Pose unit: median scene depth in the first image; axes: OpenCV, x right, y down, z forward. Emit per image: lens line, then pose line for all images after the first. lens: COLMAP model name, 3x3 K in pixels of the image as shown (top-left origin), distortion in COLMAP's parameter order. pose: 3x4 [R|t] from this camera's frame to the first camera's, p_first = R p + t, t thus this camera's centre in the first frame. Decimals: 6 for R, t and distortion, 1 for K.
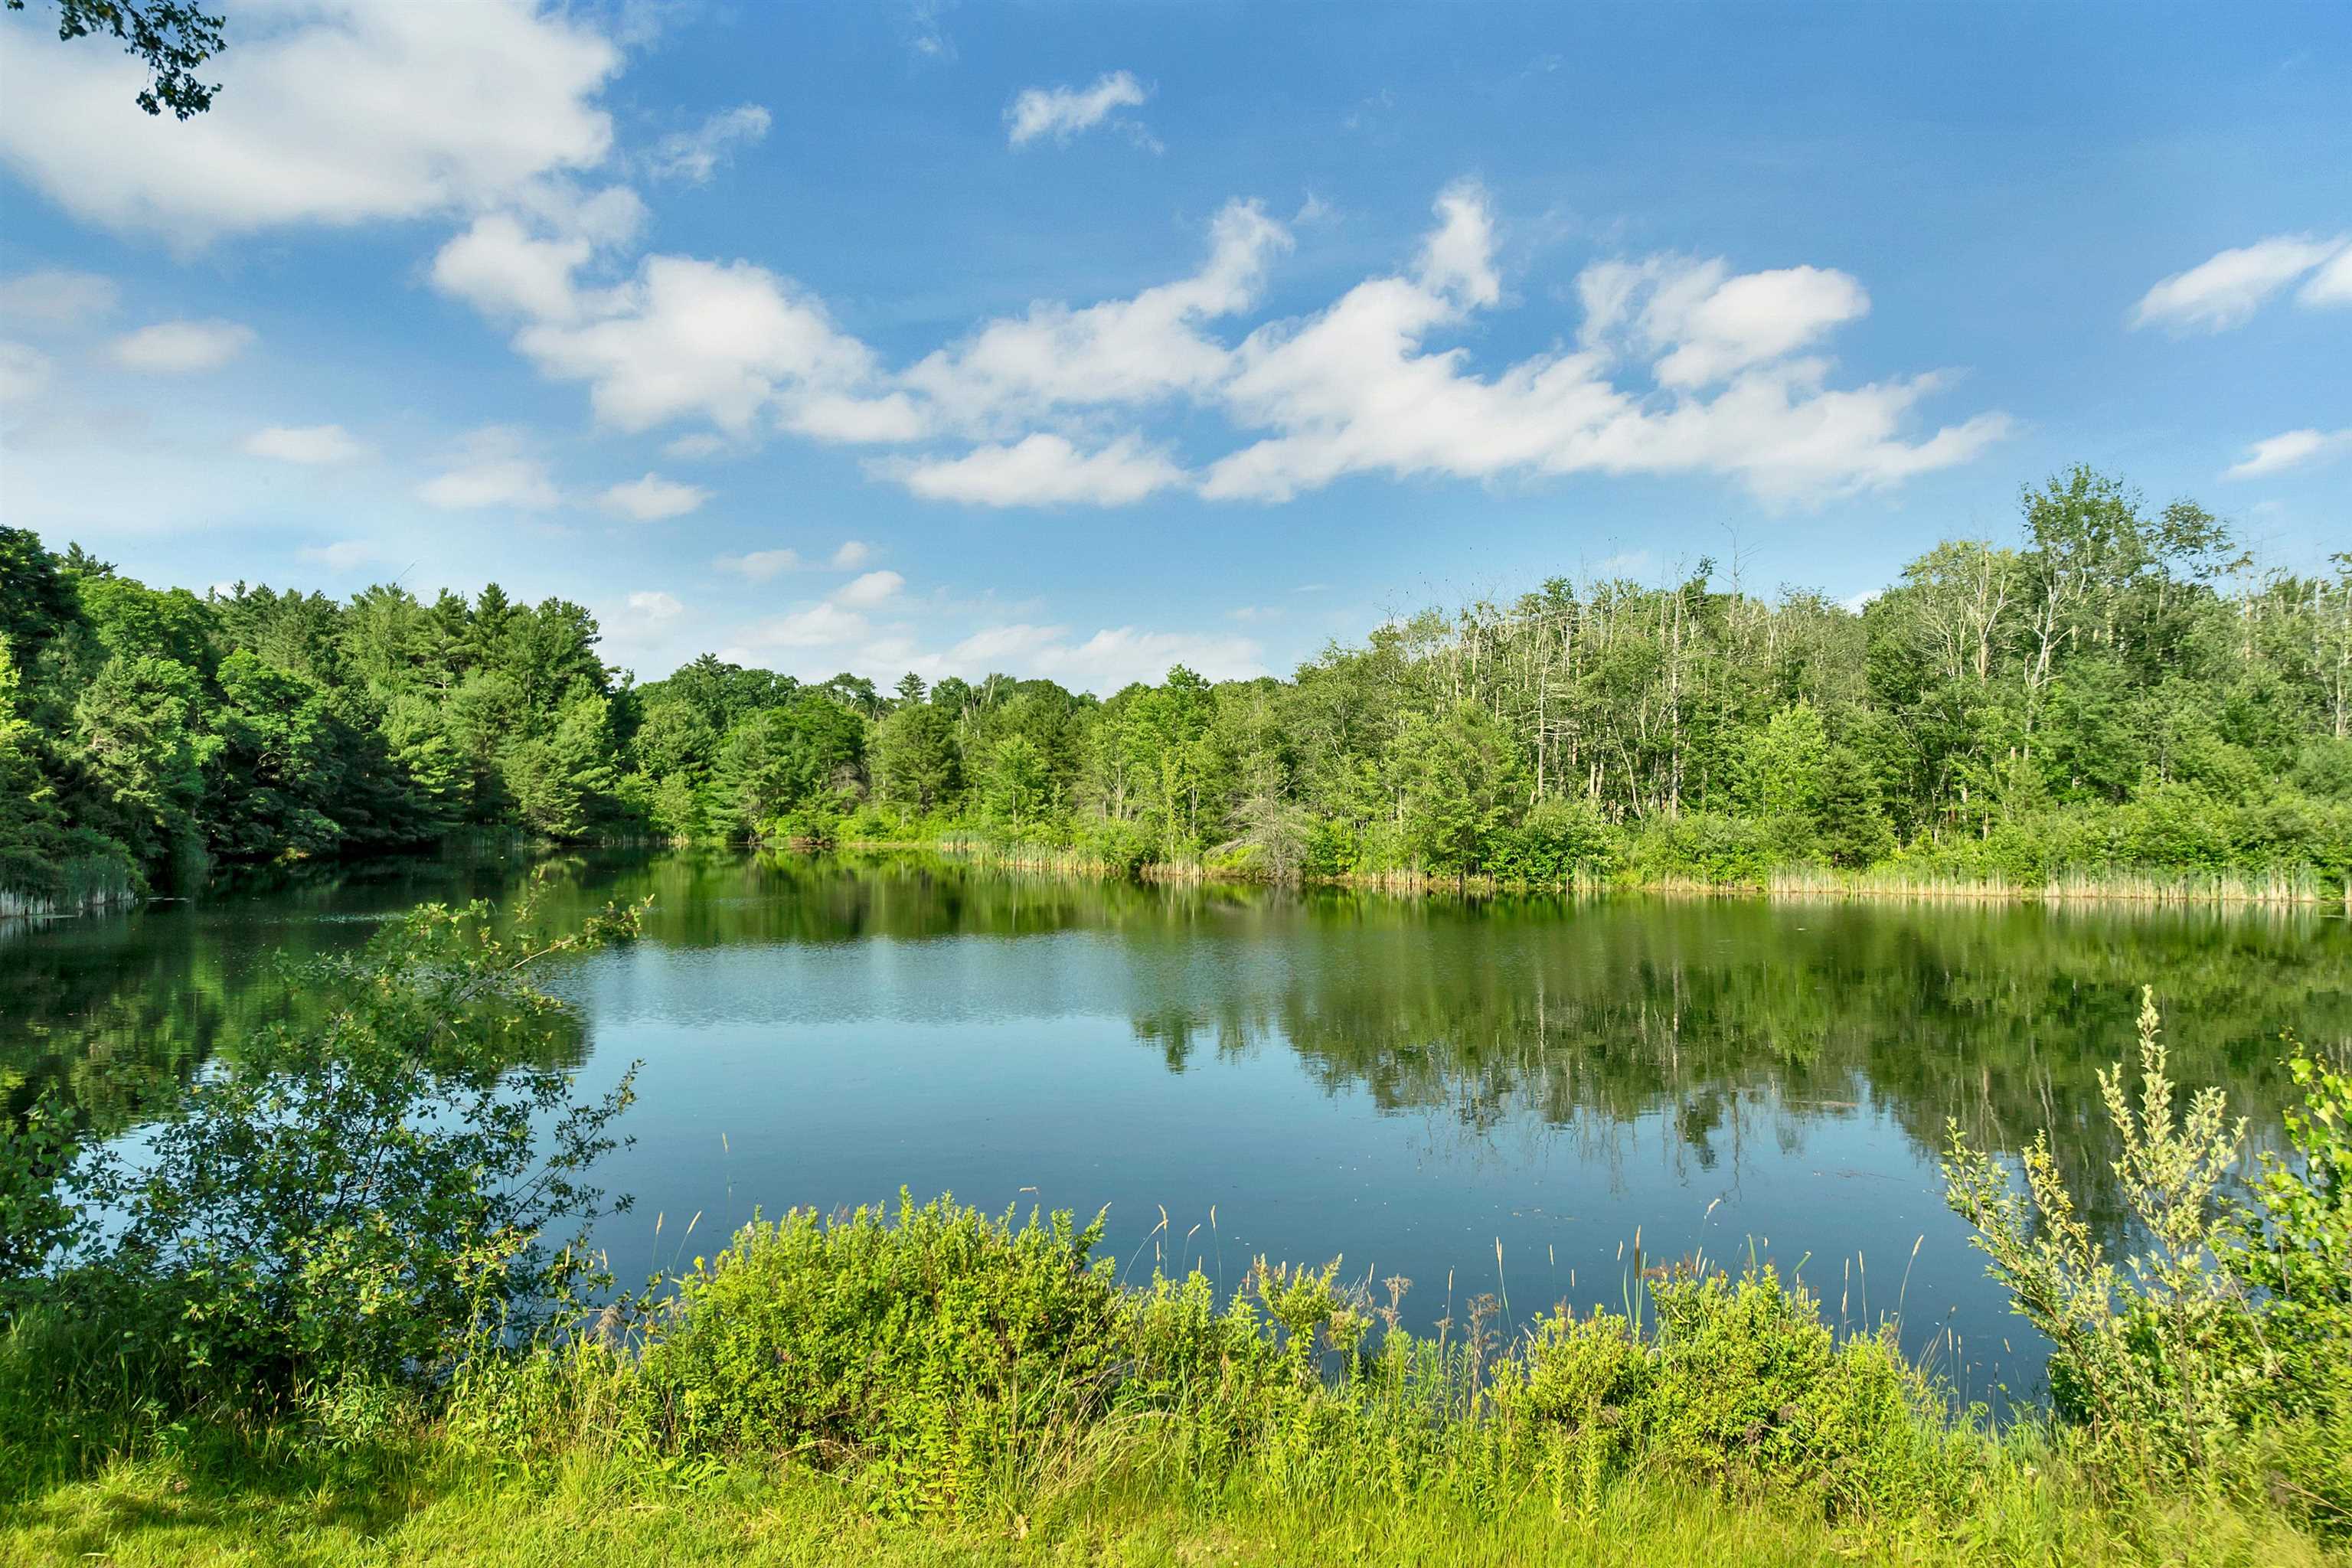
lens RADIAL K [[1706.8, 0, 1172.6], [0, 1706.8, 755.7], [0, 0, 1]] dist [-0.038595, -0.000821]
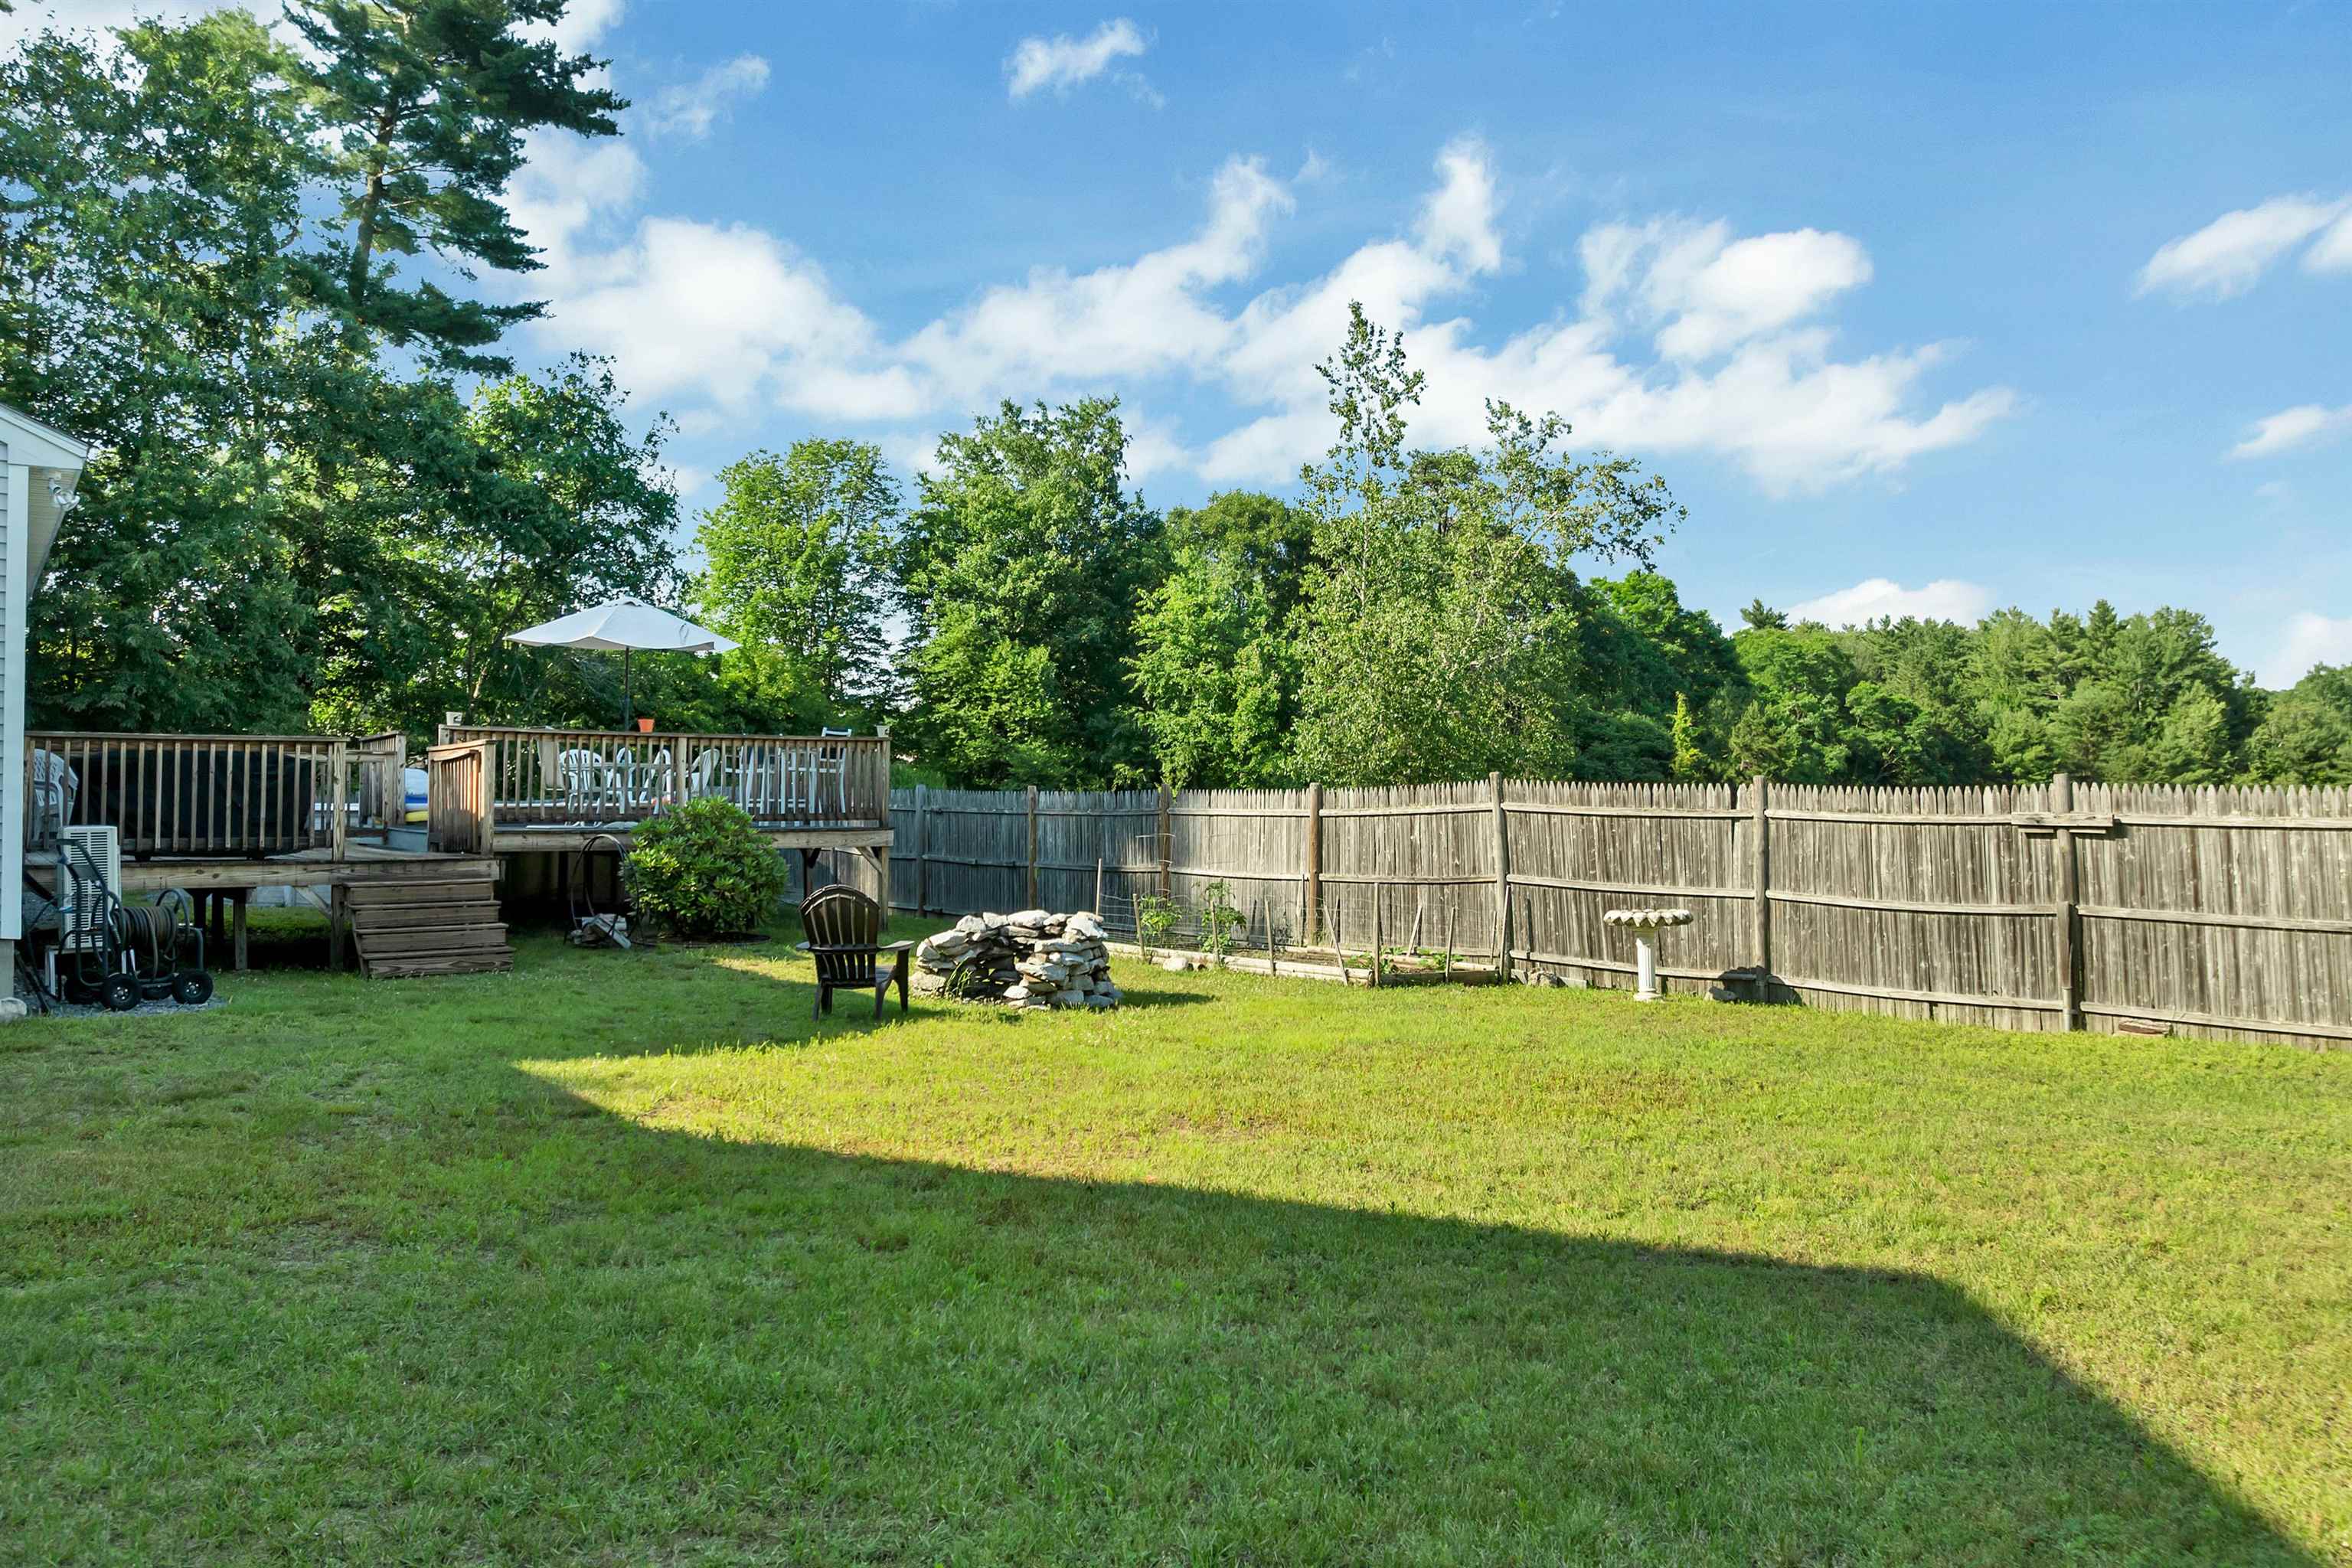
lens RADIAL K [[1706.8, 0, 1172.6], [0, 1706.8, 755.7], [0, 0, 1]] dist [-0.038595, -0.000821]
pose [[0.597287, -0.021897, -0.801728, 0.106836], [0.021604, 0.999704, -0.011209, -0.003279], [0.801736, -0.010625, 0.597584, -0.121356]]
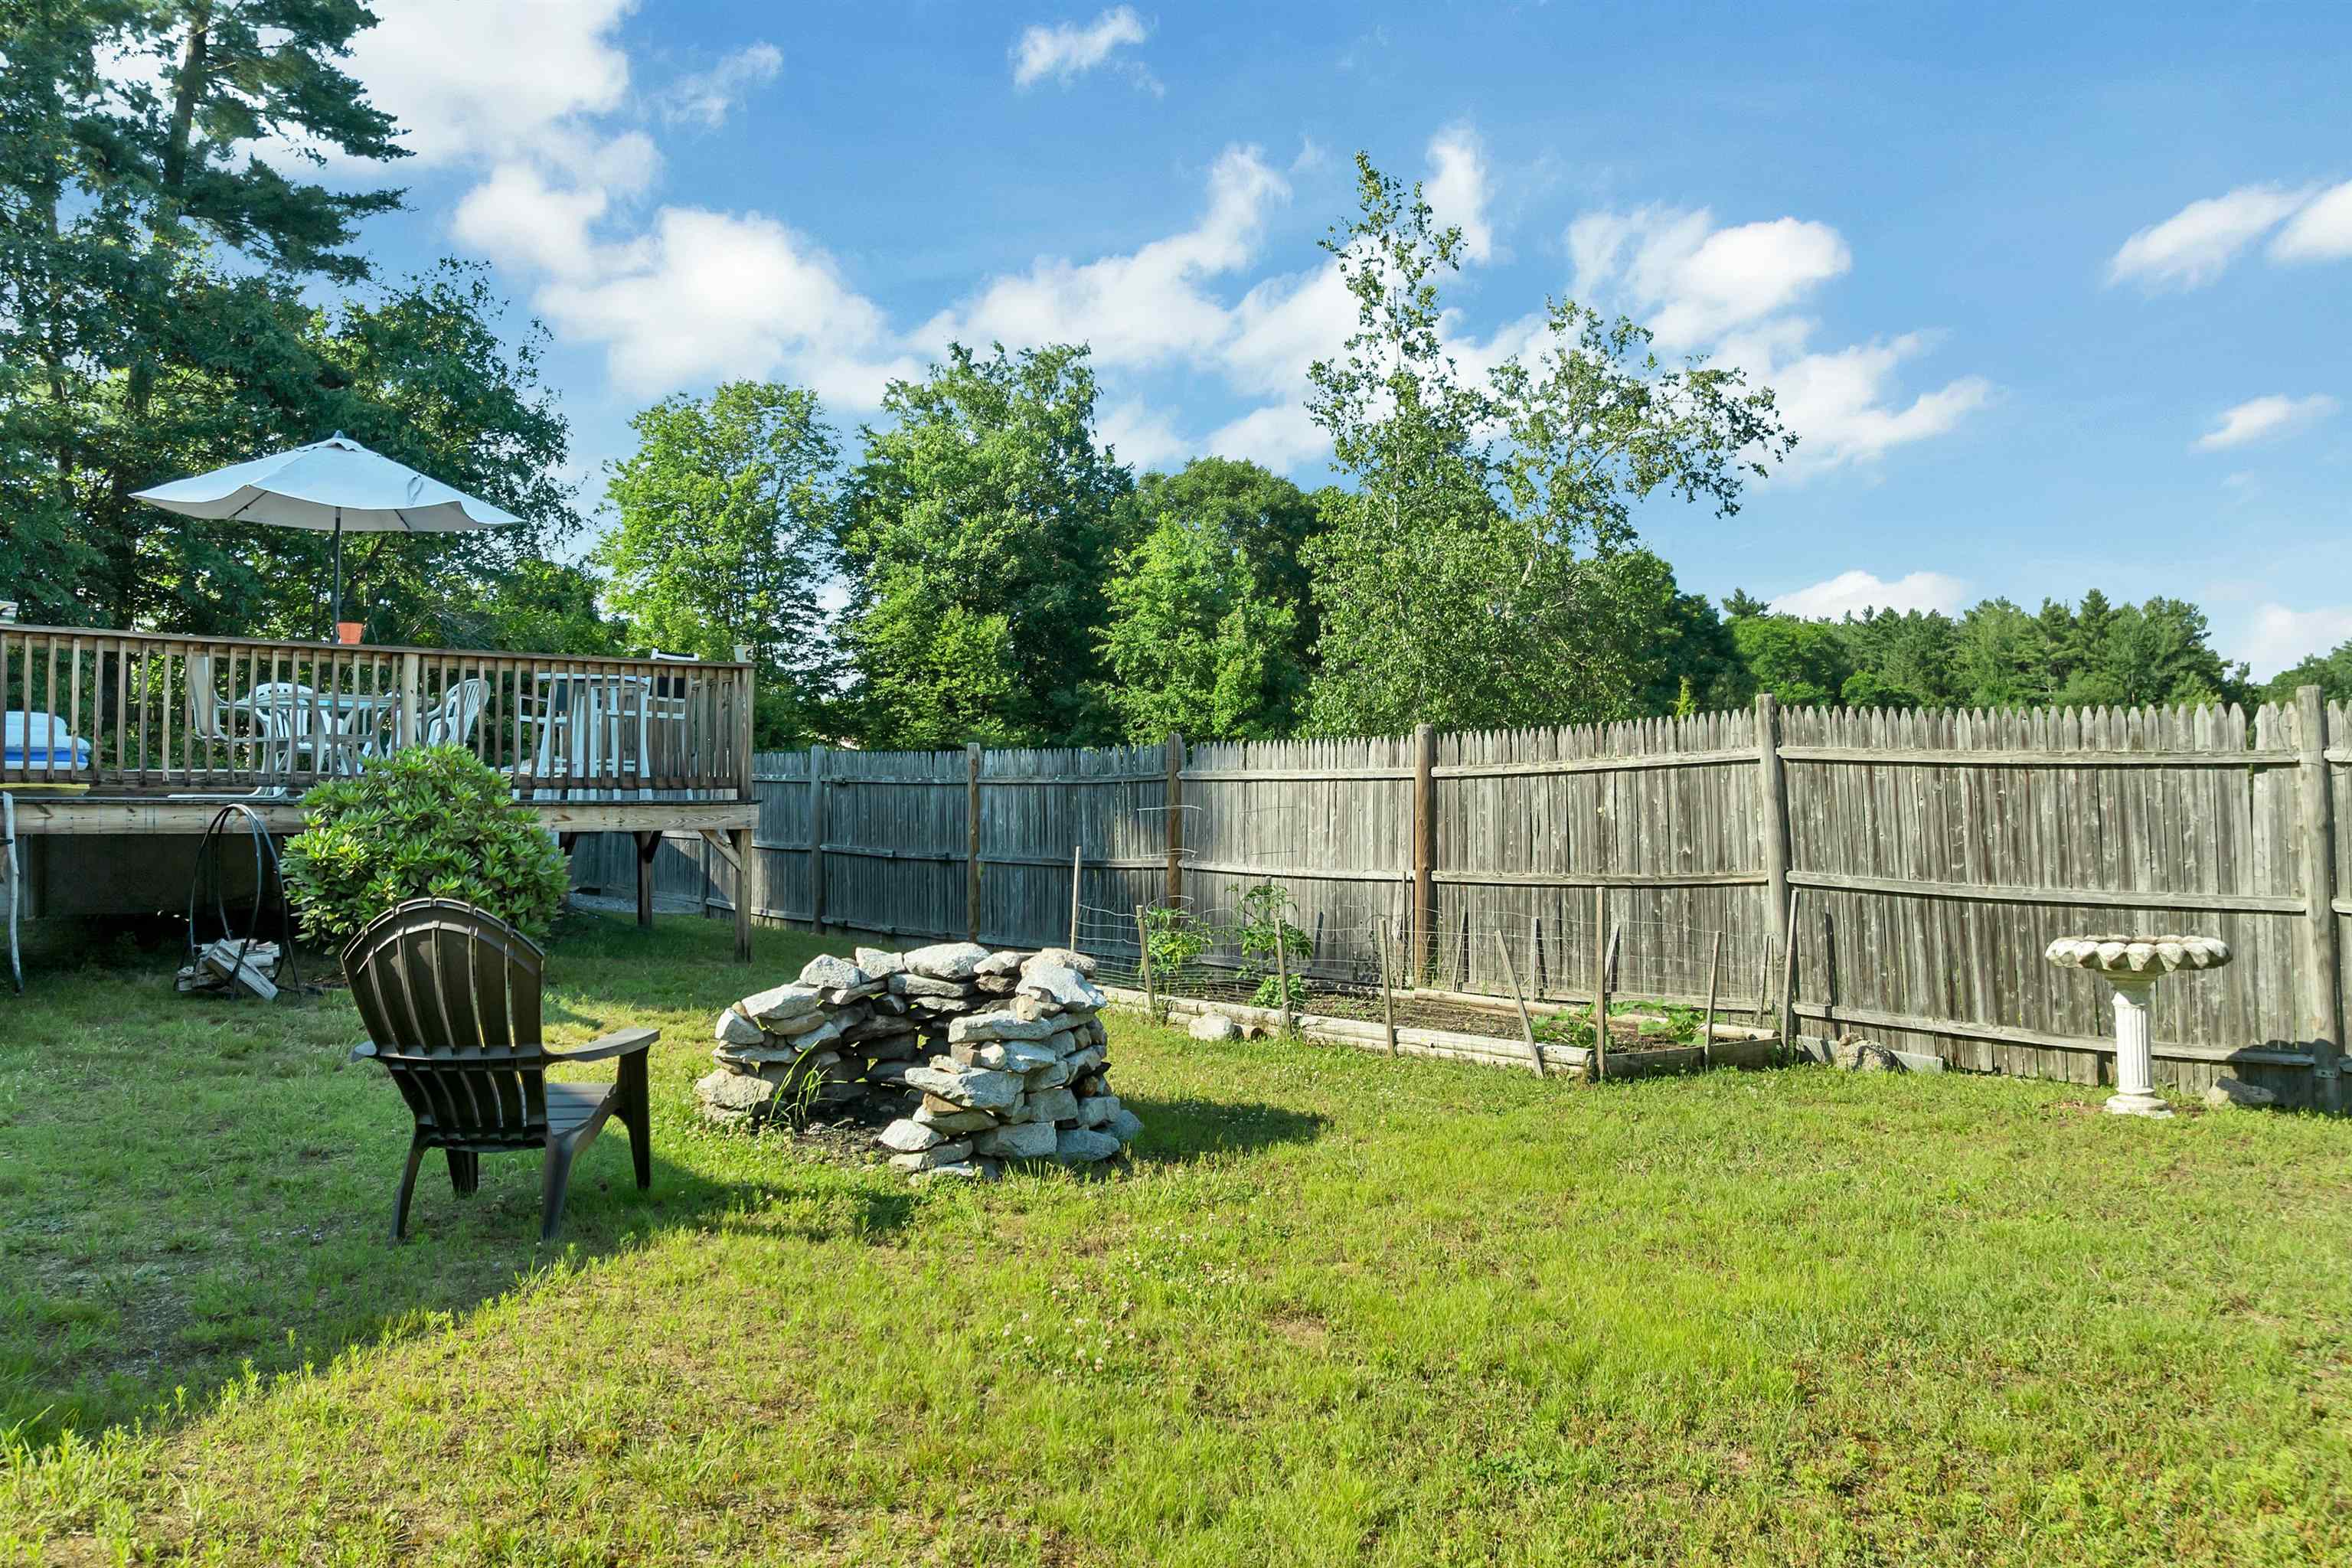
lens RADIAL K [[1706.8, 0, 1172.6], [0, 1706.8, 755.7], [0, 0, 1]] dist [-0.038595, -0.000821]
pose [[0.615547, -0.020635, -0.787830, 0.070350], [0.021309, 0.999727, -0.009537, -0.000771], [0.787812, -0.010917, 0.615819, -0.097393]]
